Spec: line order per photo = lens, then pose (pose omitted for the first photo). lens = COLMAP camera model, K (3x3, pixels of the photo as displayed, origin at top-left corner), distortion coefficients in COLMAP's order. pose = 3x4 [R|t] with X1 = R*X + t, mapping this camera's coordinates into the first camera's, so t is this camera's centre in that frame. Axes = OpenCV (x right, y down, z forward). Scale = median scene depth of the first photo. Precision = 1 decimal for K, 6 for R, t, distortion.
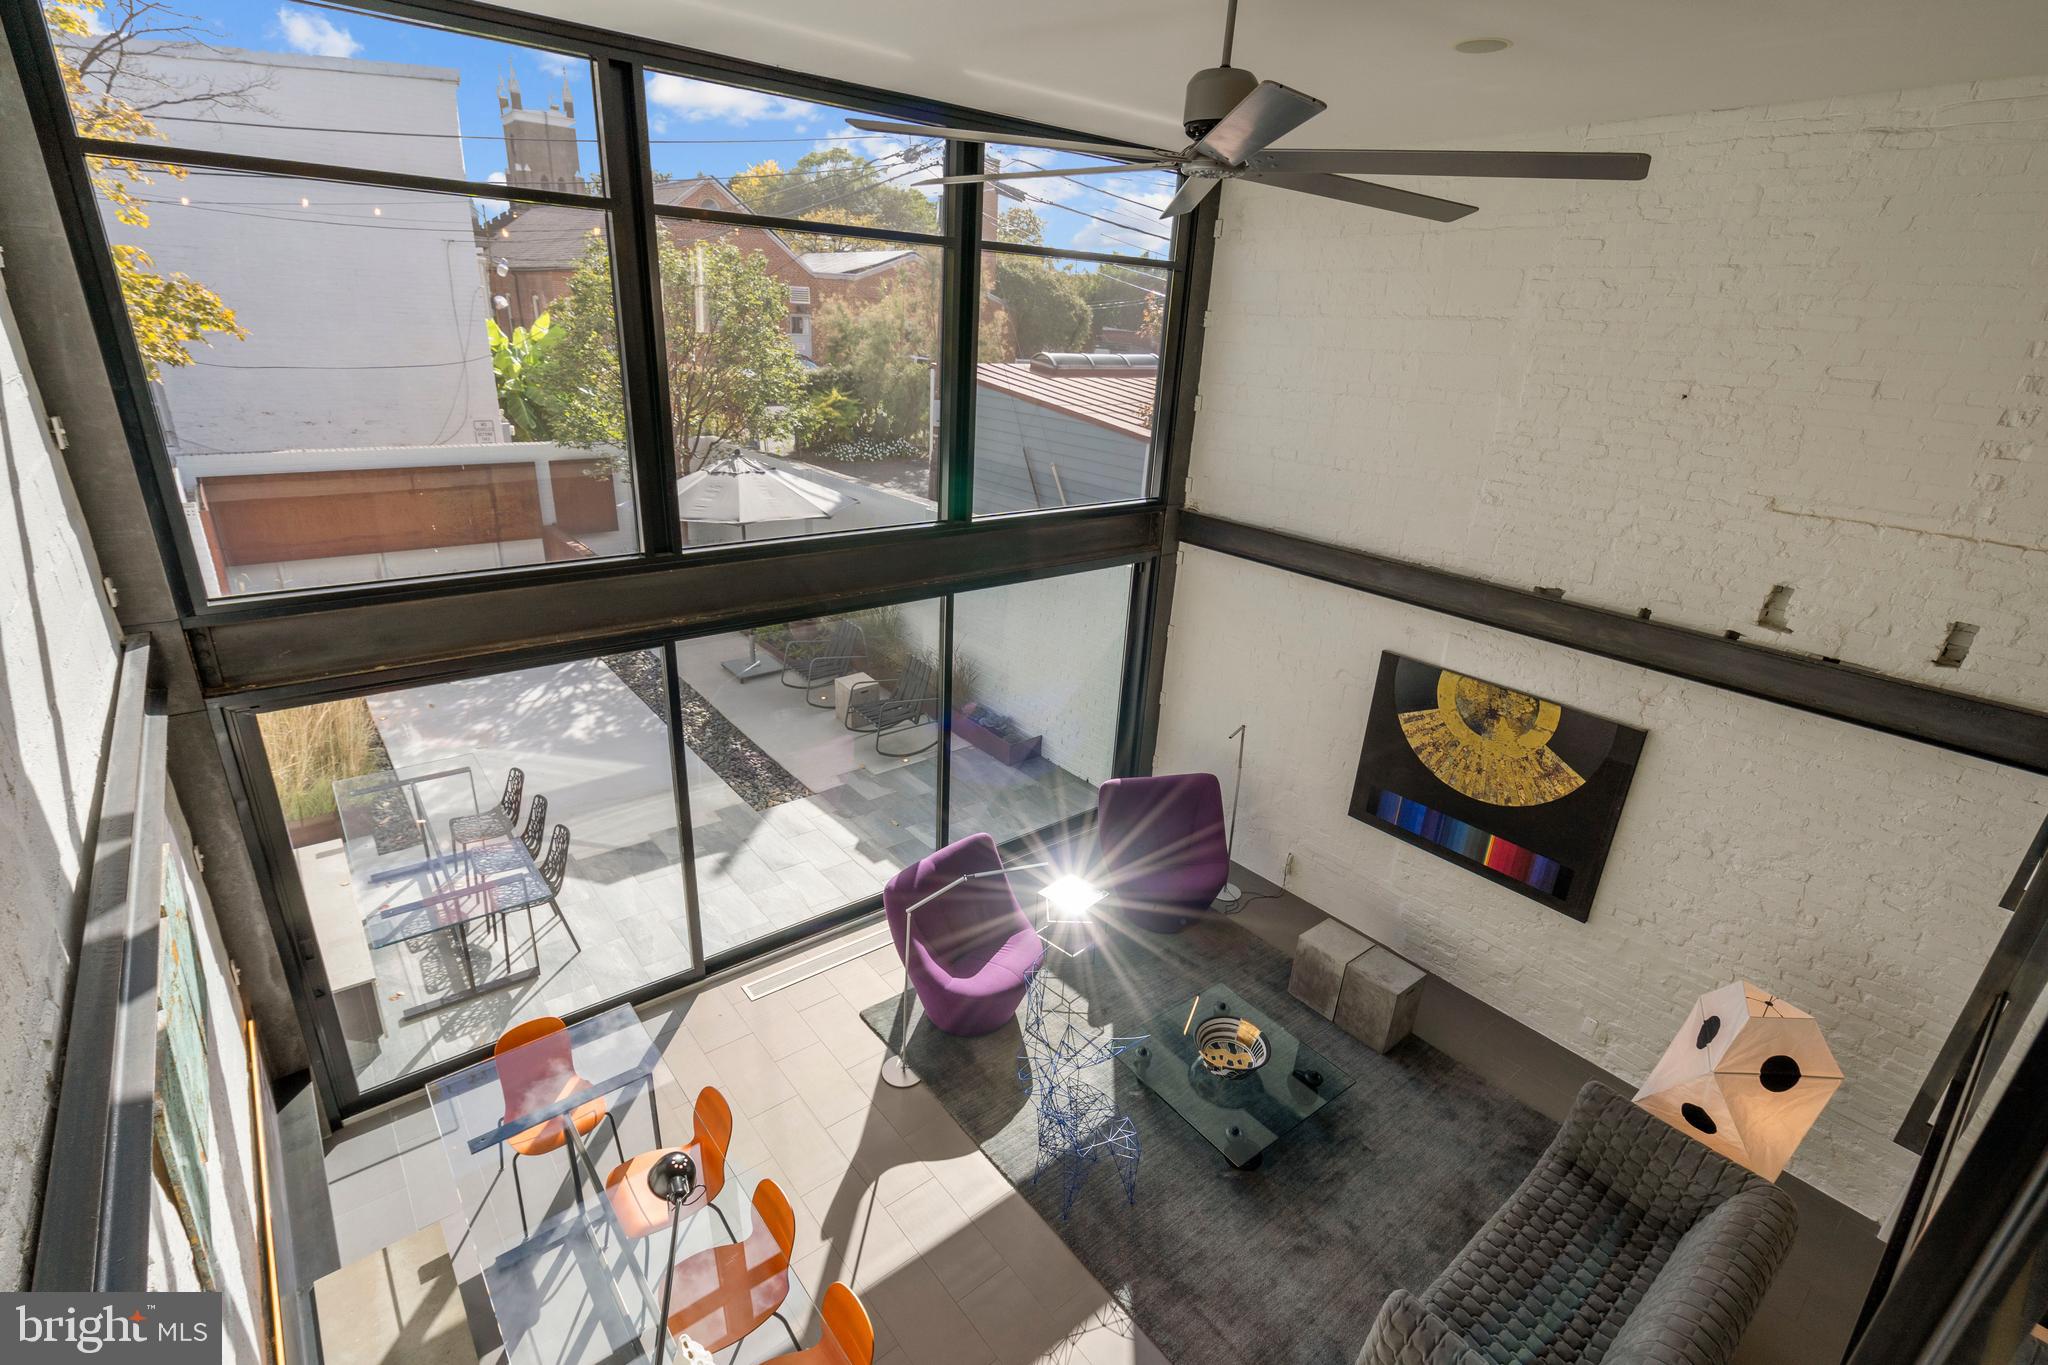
lens RADIAL K [[937.7, 0, 1020.2], [0, 937.7, 677.8], [0, 0, 1]] dist [-0.001640, 0.000639]
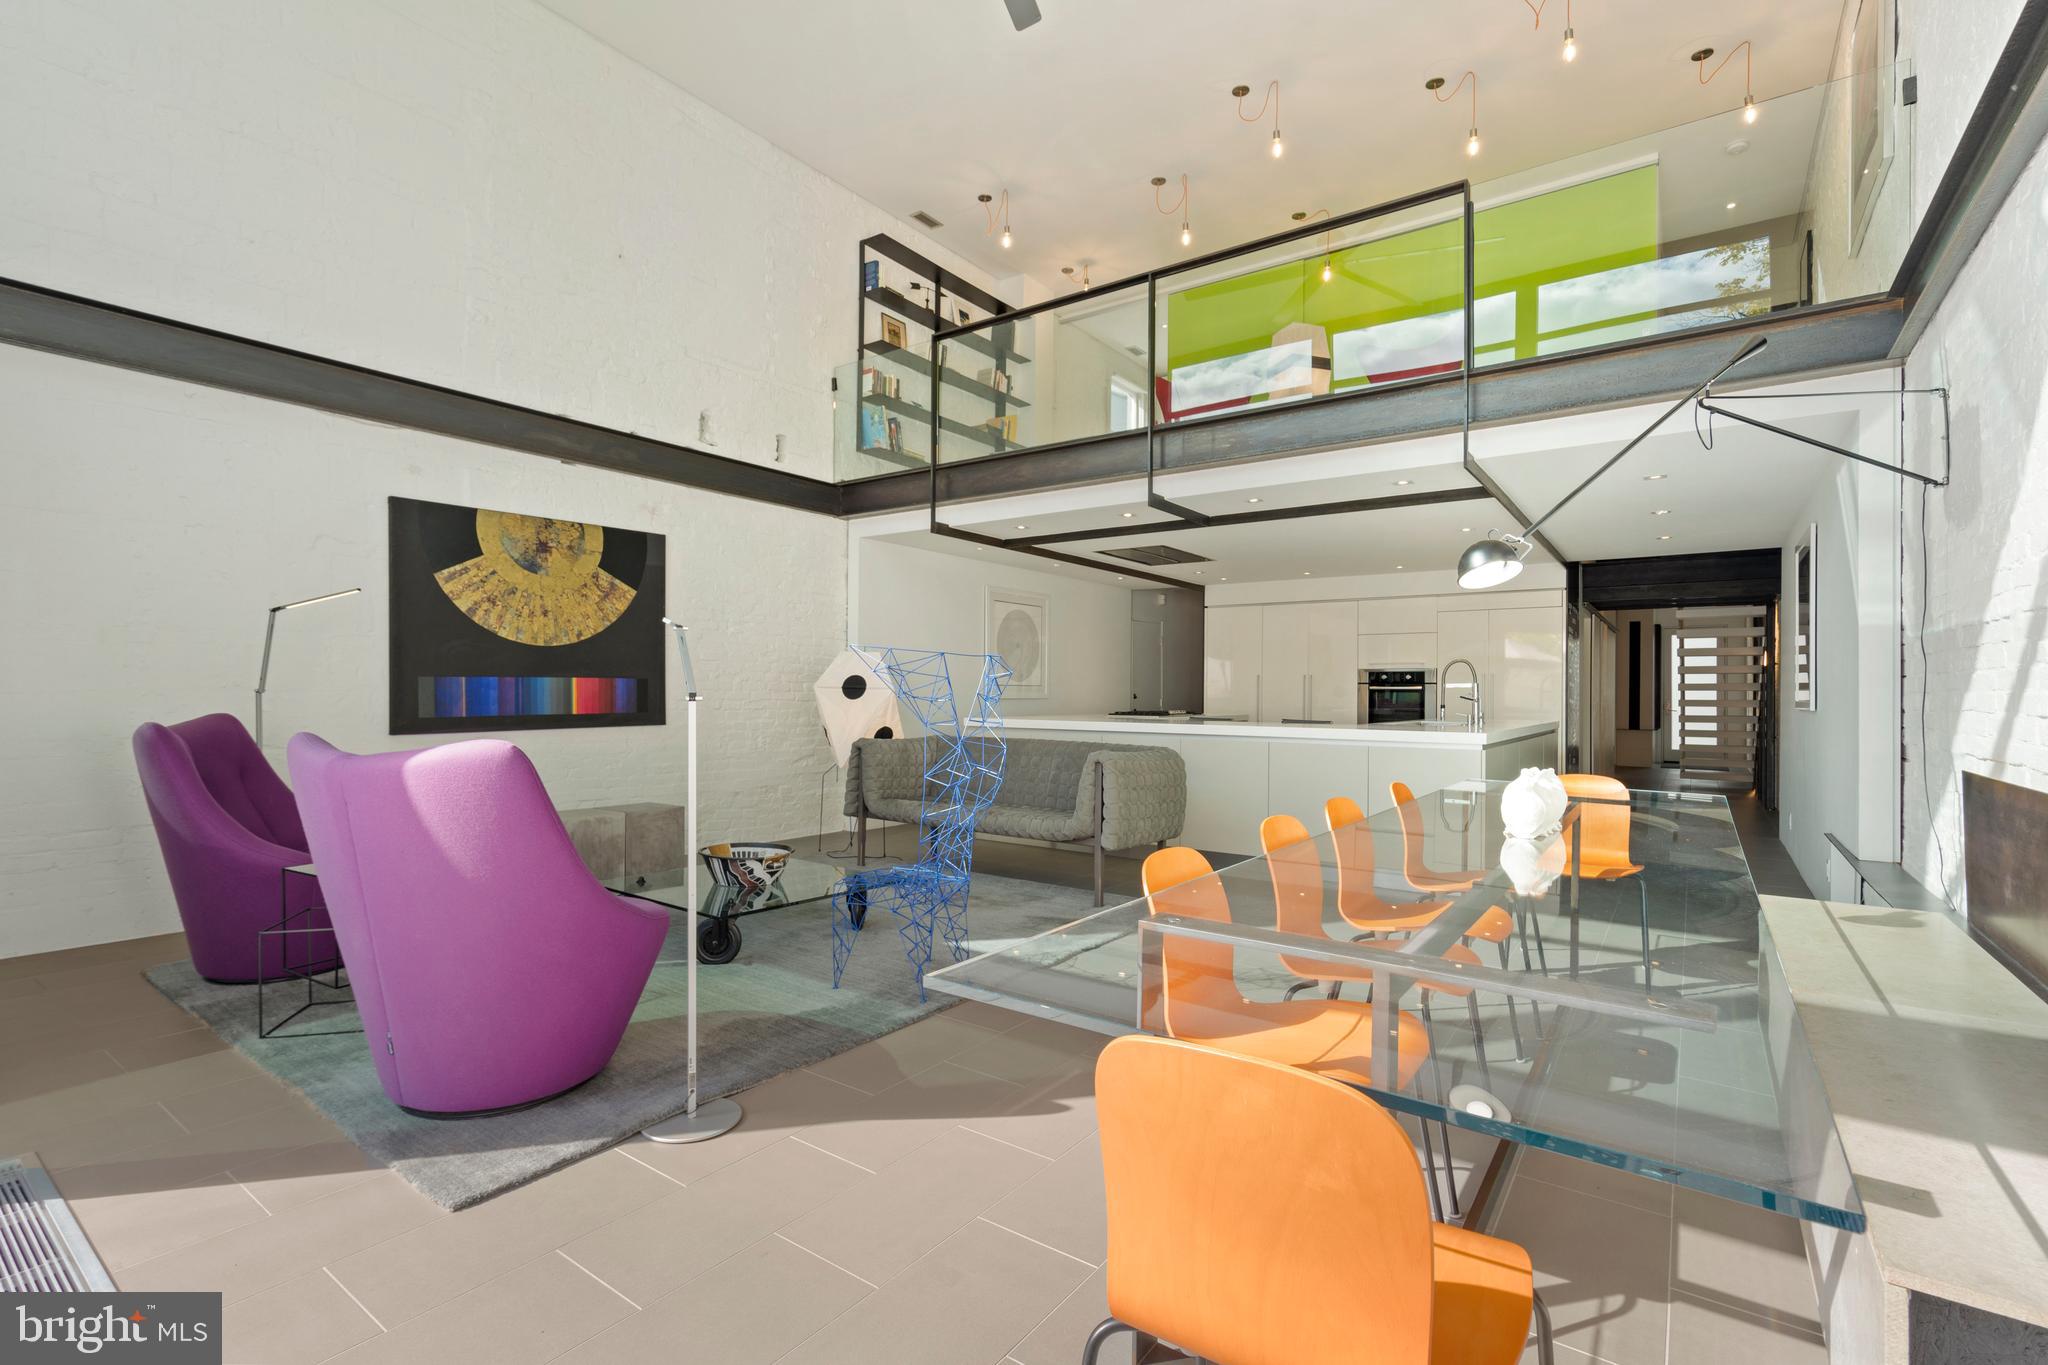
lens RADIAL K [[937.7, 0, 1024.2], [0, 937.7, 689.4], [0, 0, 1]] dist [-0.001640, 0.000639]
pose [[-0.261221, -0.049749, 0.963996, -0.522769], [0.332684, 0.932844, 0.138291, 0.192635], [-0.906138, 0.356830, -0.227127, 0.775260]]
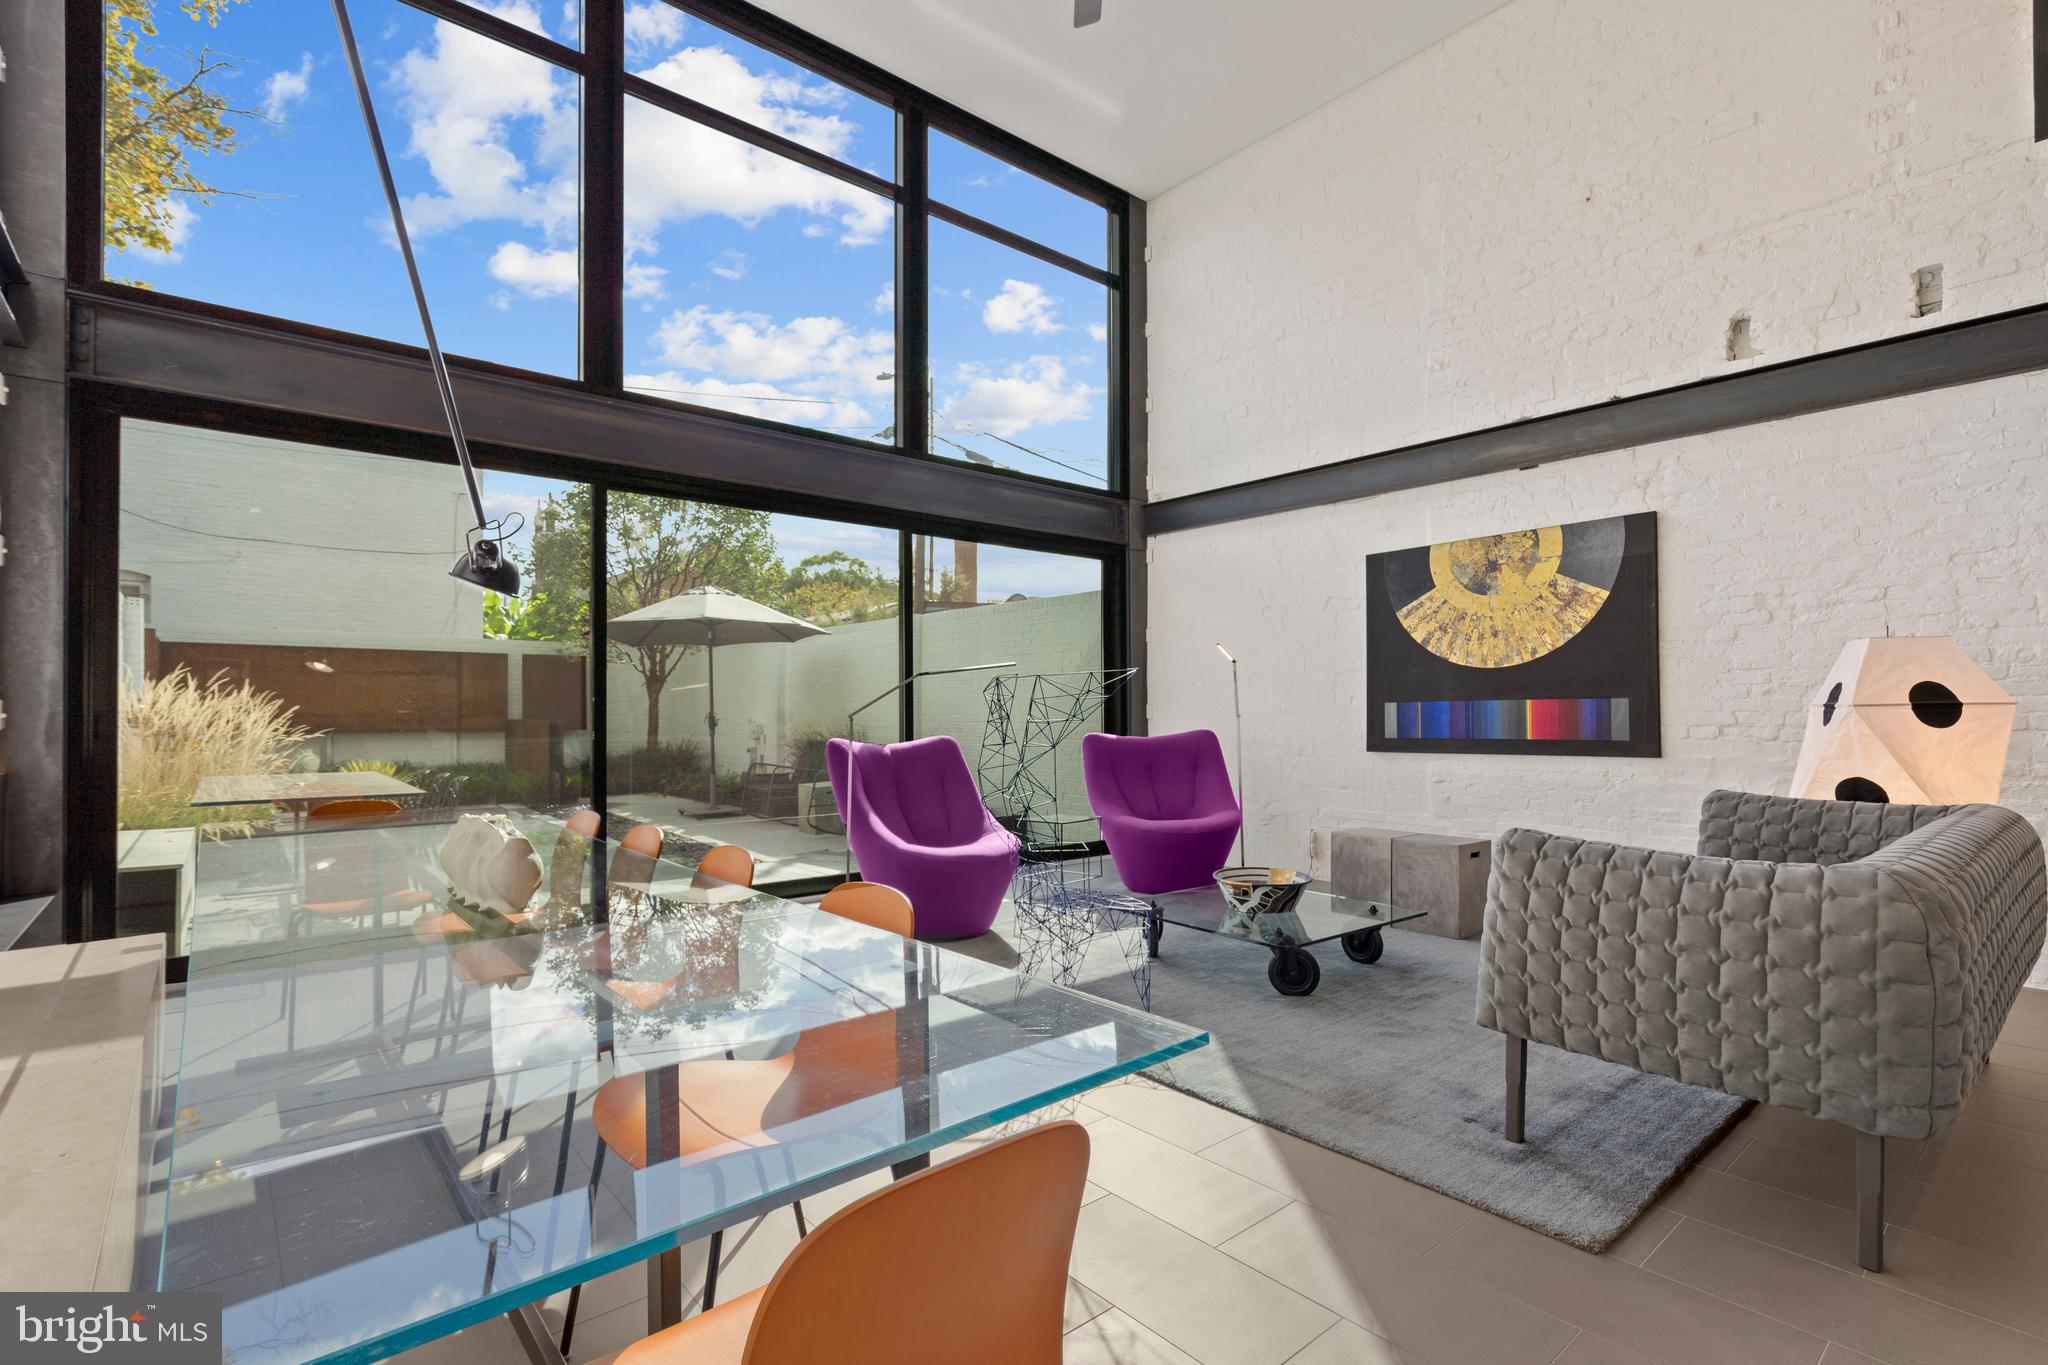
lens RADIAL K [[937.7, 0, 1026.9], [0, 937.7, 695.2], [0, 0, 1]] dist [-0.001640, 0.000639]
pose [[0.998171, -0.052974, 0.029111, 0.006833], [0.060050, 0.924085, -0.377440, 0.452270], [-0.006907, 0.378498, 0.925576, 0.177290]]
